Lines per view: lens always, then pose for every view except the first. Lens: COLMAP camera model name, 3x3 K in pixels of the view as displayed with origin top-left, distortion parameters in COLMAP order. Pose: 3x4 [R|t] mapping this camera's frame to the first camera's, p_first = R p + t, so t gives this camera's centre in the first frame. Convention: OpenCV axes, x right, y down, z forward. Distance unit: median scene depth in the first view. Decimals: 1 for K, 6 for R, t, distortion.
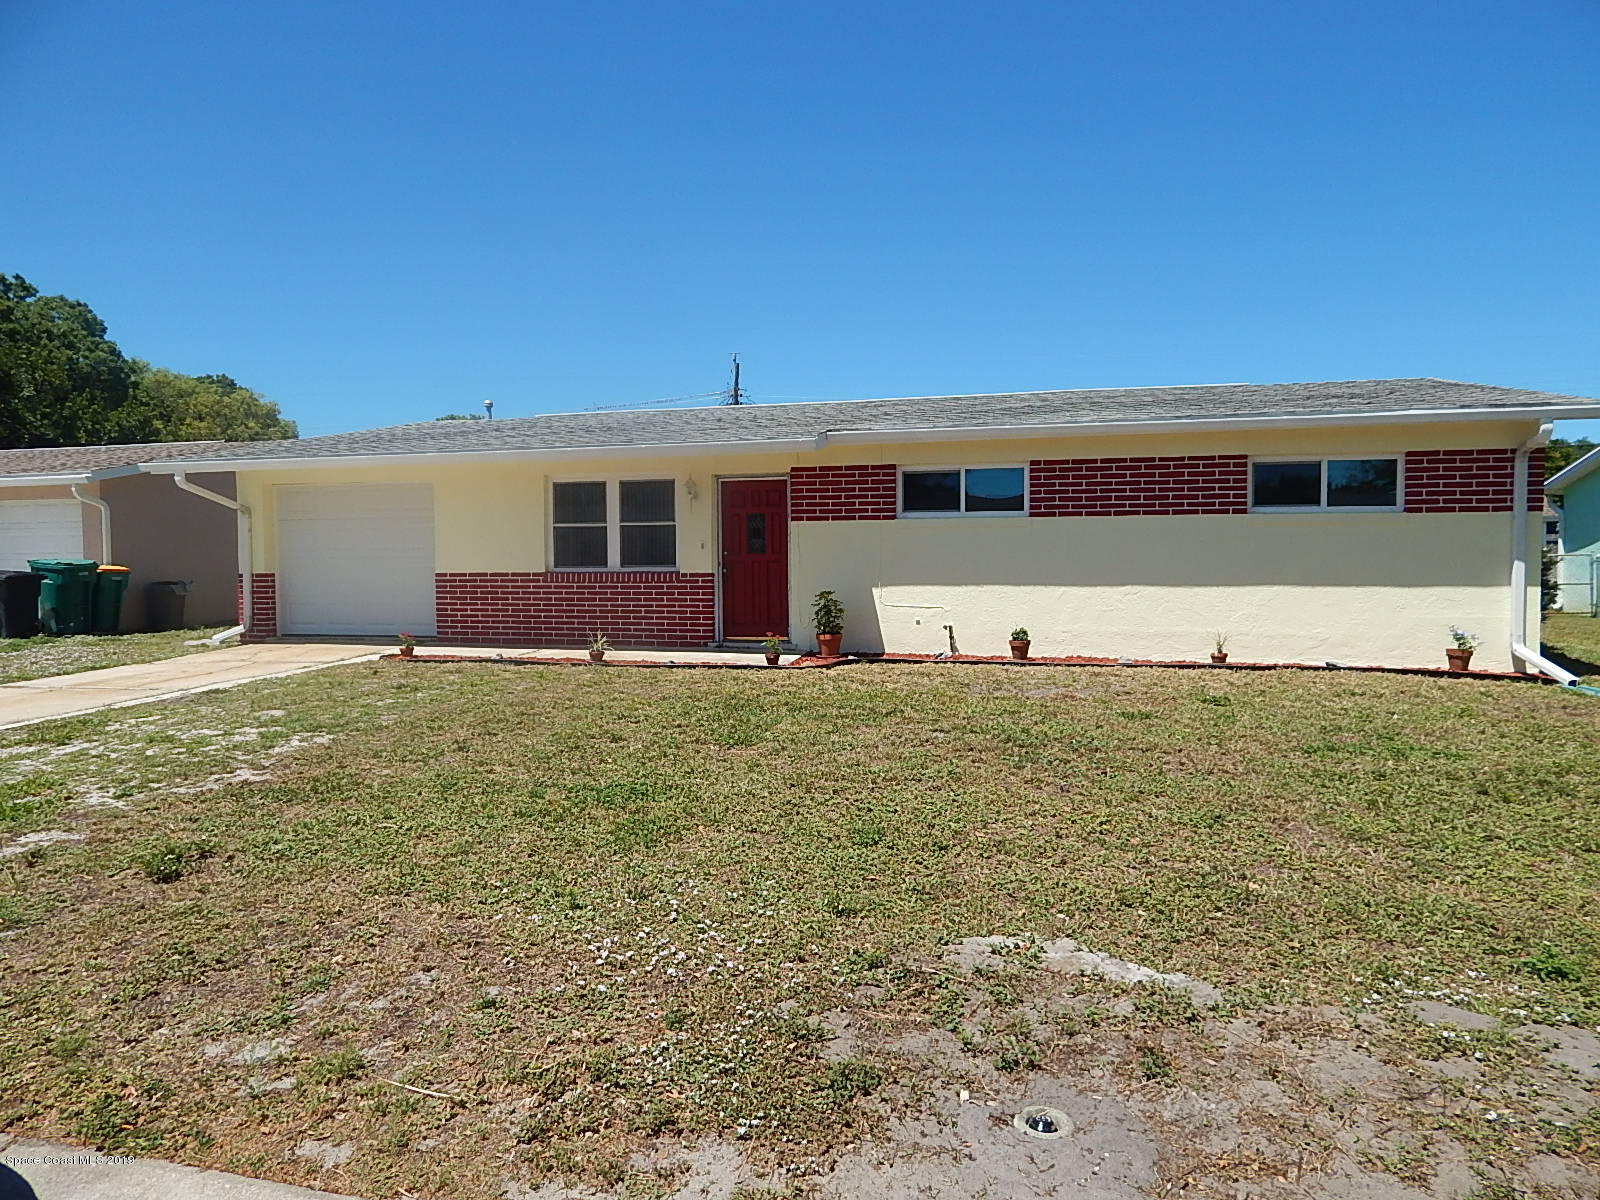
lens RADIAL K [[1053.8, 0, 798.3], [0, 1053.8, 607.5], [0, 0, 1]] dist [0.003096, -0.007890]
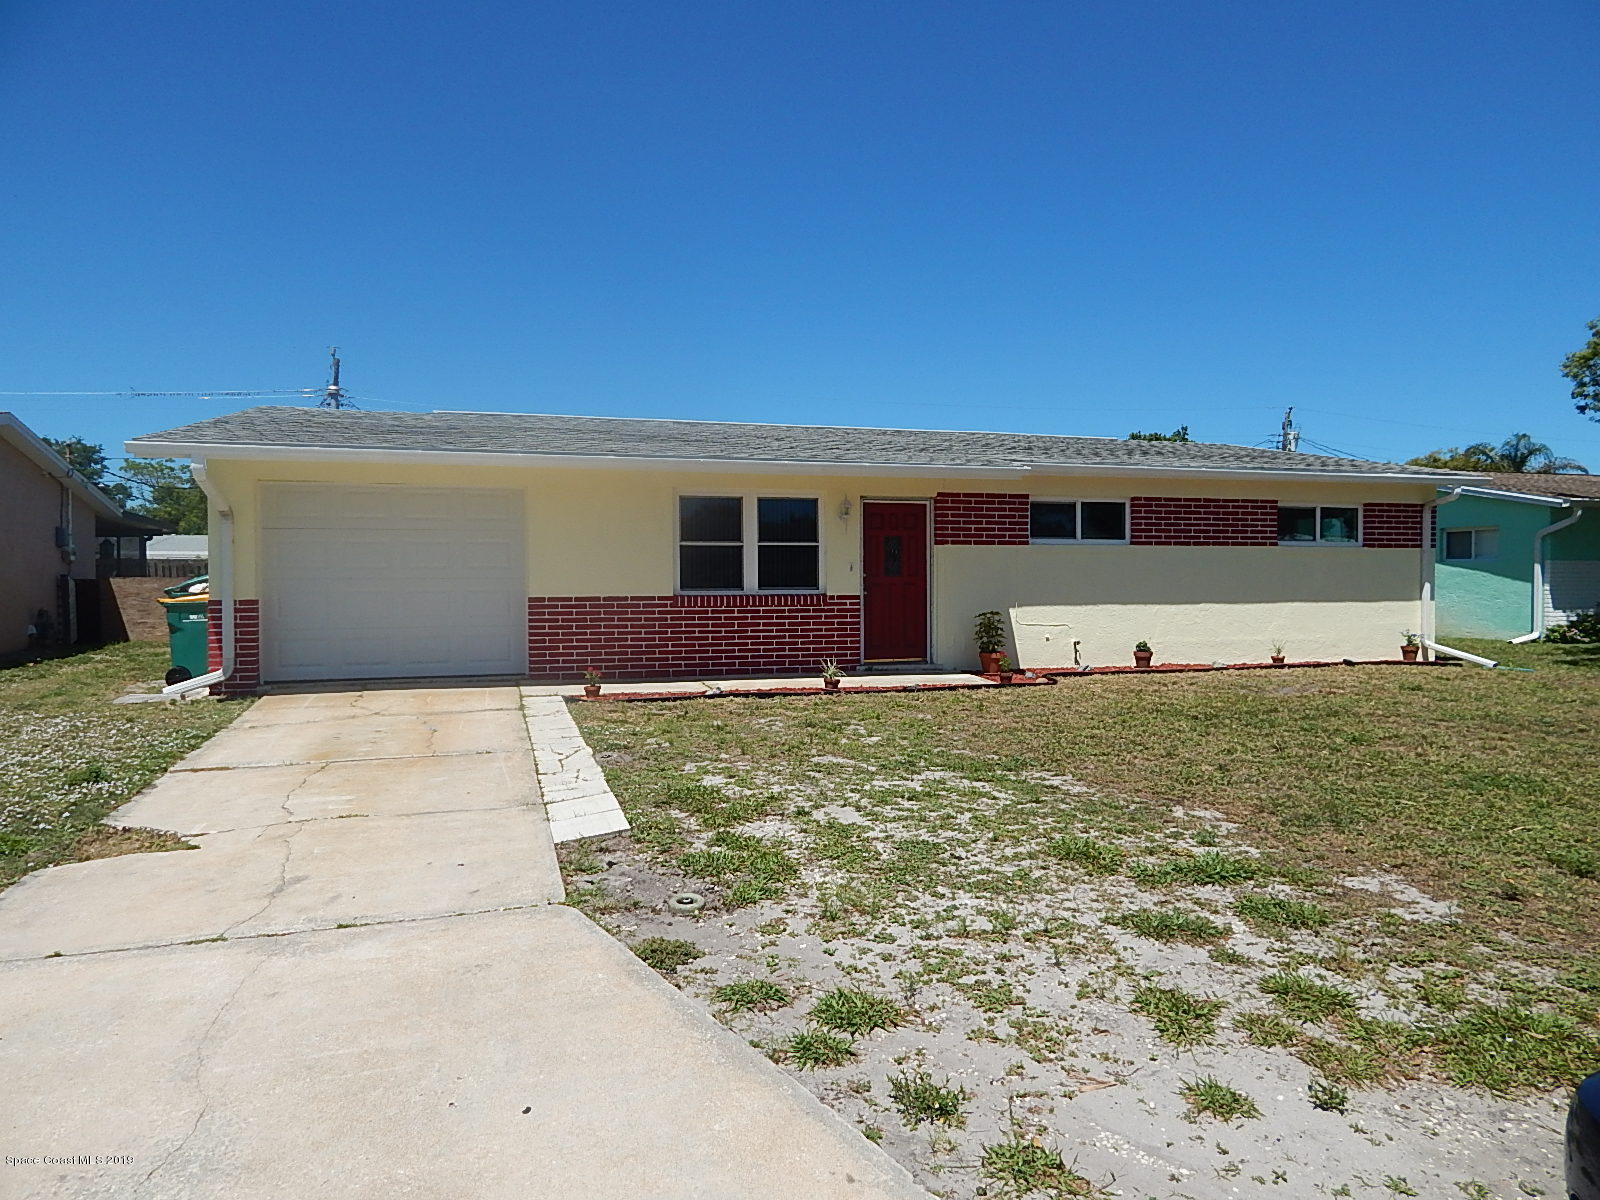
lens RADIAL K [[1053.8, 0, 799.1], [0, 1053.8, 593.5], [0, 0, 1]] dist [0.003096, -0.007890]
pose [[0.849212, -0.005130, 0.528027, -0.650062], [0.024133, 0.999285, -0.029104, -0.007015], [-0.527500, 0.037458, 0.848729, 0.194992]]
